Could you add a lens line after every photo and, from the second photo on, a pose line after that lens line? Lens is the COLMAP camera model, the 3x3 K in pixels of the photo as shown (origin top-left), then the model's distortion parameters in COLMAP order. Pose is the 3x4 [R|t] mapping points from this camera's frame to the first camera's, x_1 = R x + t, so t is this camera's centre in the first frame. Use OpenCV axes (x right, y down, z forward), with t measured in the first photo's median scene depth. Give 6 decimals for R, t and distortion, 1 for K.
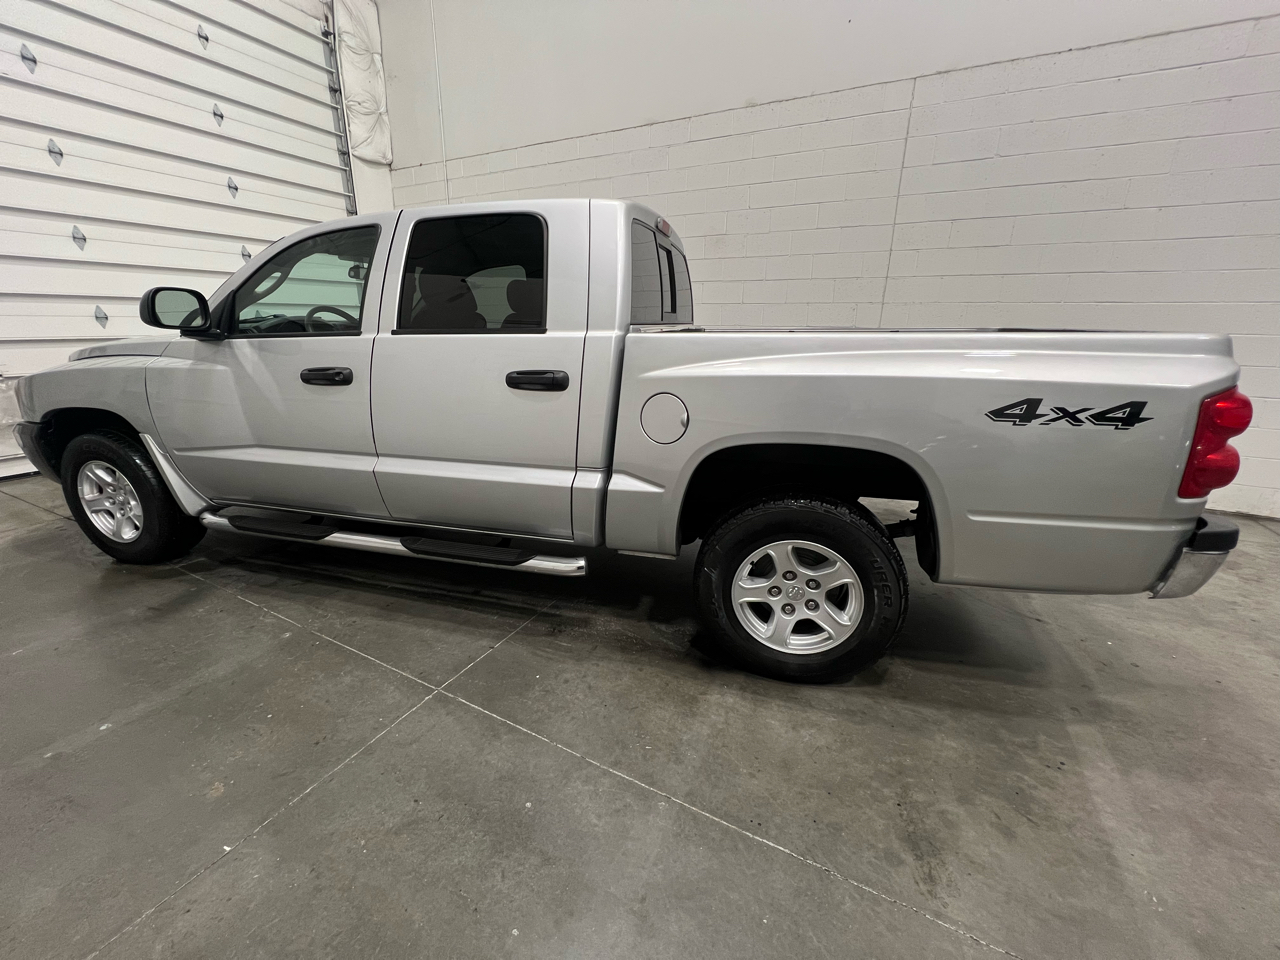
lens RADIAL K [[509.9, 0, 636.6], [0, 509.9, 477.8], [0, 0, 1]] dist [-0.000158, -0.000074]
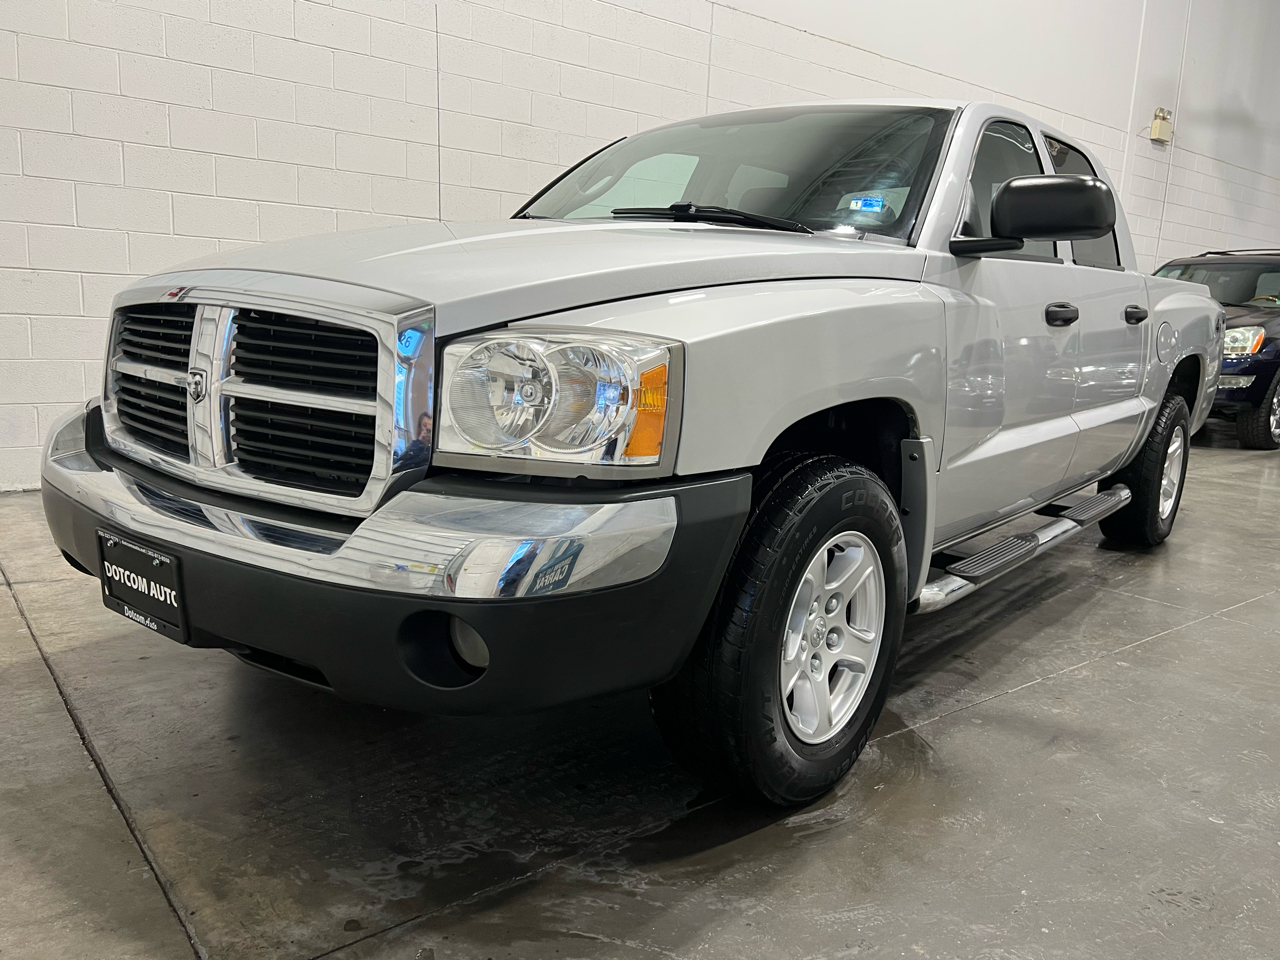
lens RADIAL K [[1003.1, 0, 661.9], [0, 1003.1, 479.0], [0, 0, 1]] dist [0.072058, -0.088085]
pose [[0.371931, -0.153369, 0.915503, -2.031074], [0.223754, 0.971988, 0.071929, -0.181510], [-0.900889, 0.178094, 0.395829, 0.893165]]
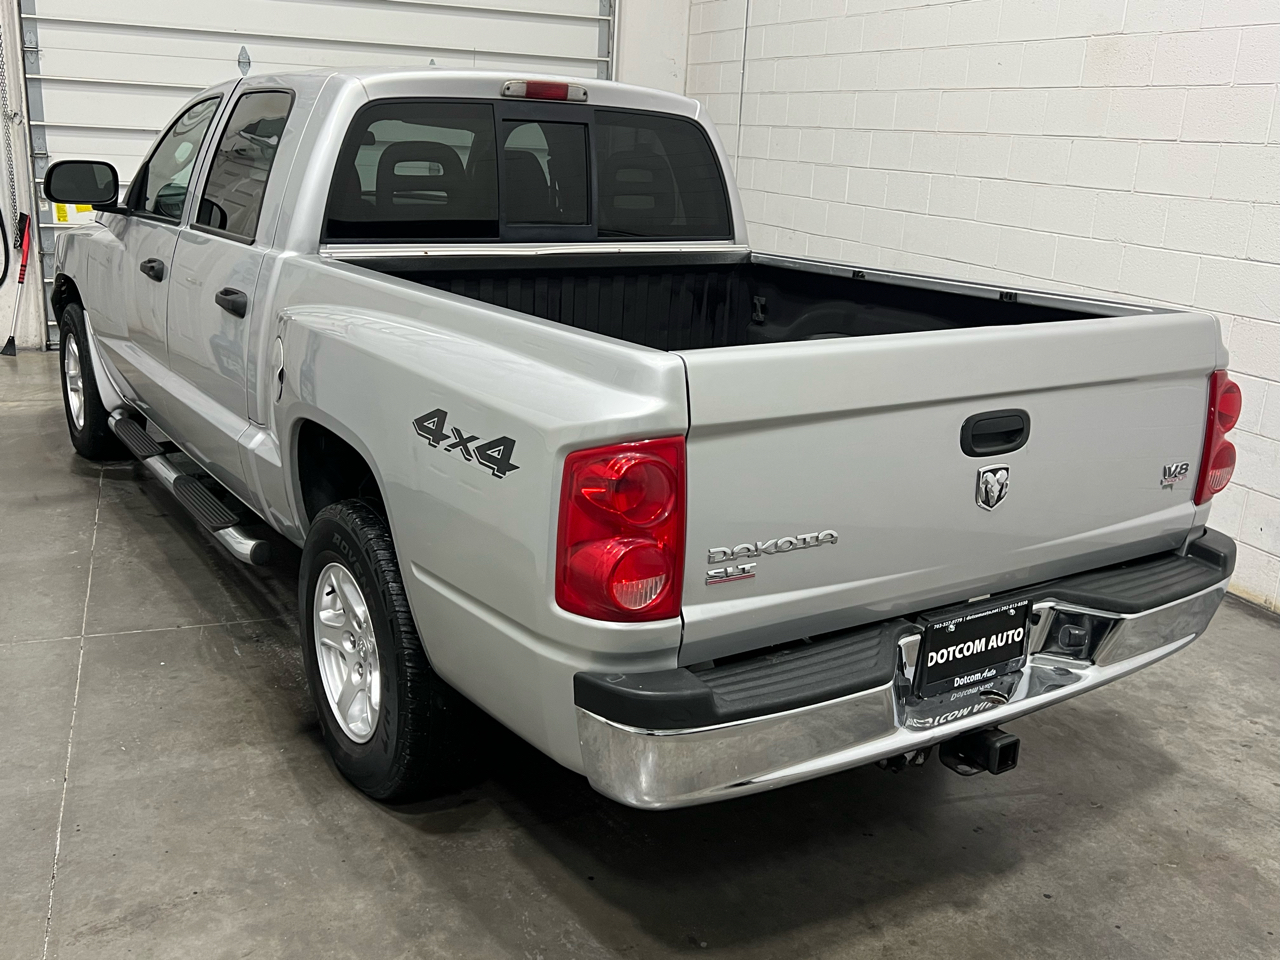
lens RADIAL K [[1220.7, 0, 639.2], [0, 1220.7, 483.4], [0, 0, 1]] dist [0.067129, -0.088977]
pose [[0.752328, 0.208014, -0.625086, 1.248358], [-0.229904, 0.972088, 0.046785, -0.121760], [0.617371, 0.108512, 0.779153, -0.063189]]
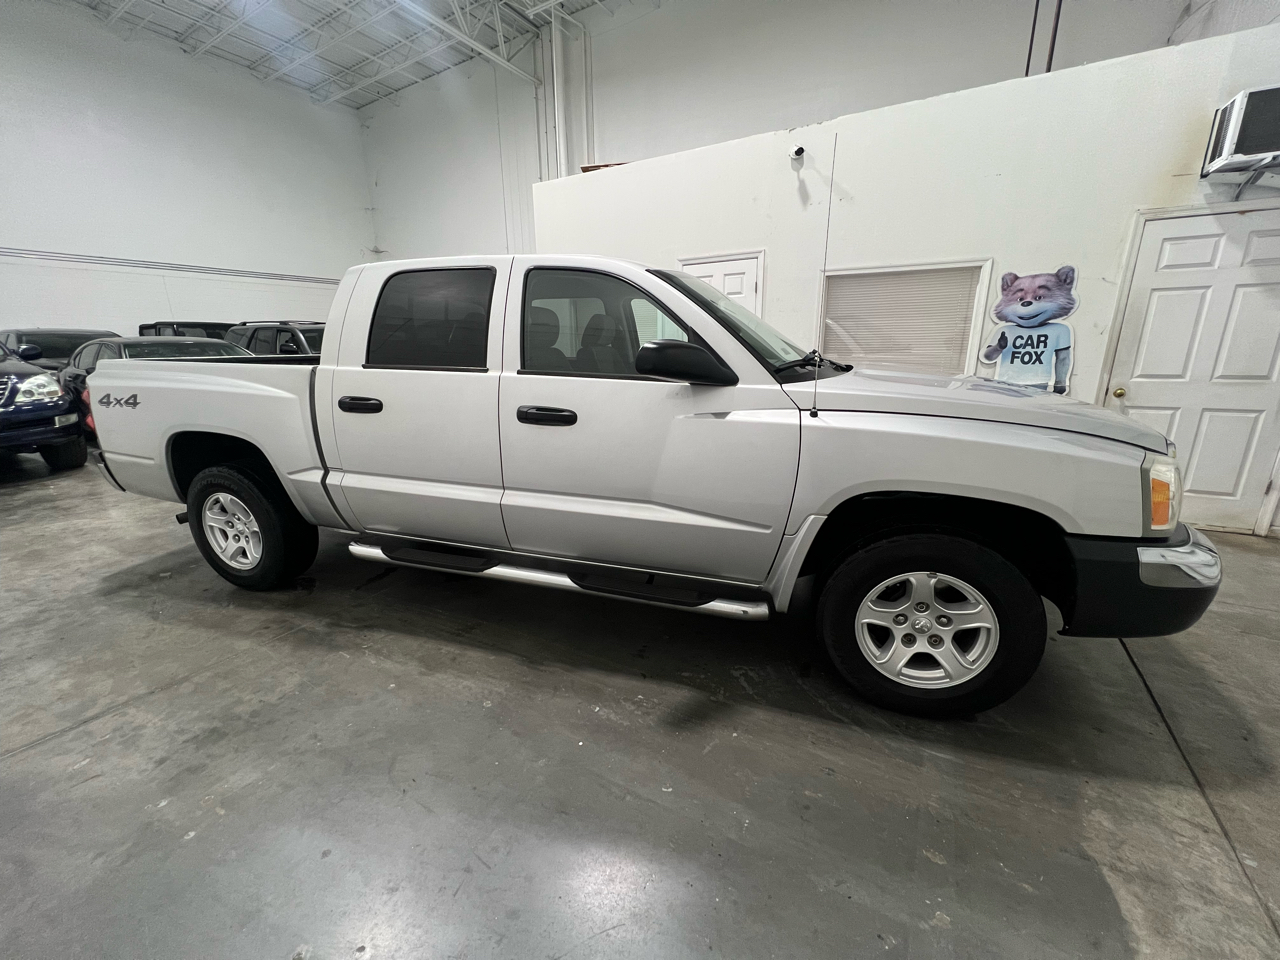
lens RADIAL K [[510.5, 0, 641.1], [0, 510.5, 482.9], [0, 0, 1]] dist [-0.000169, -0.000008]
pose [[-0.998779, -0.015920, 0.046757, -0.564478], [0.011450, 0.846223, 0.532705, -0.770867], [-0.048047, 0.532591, -0.845008, 2.421245]]
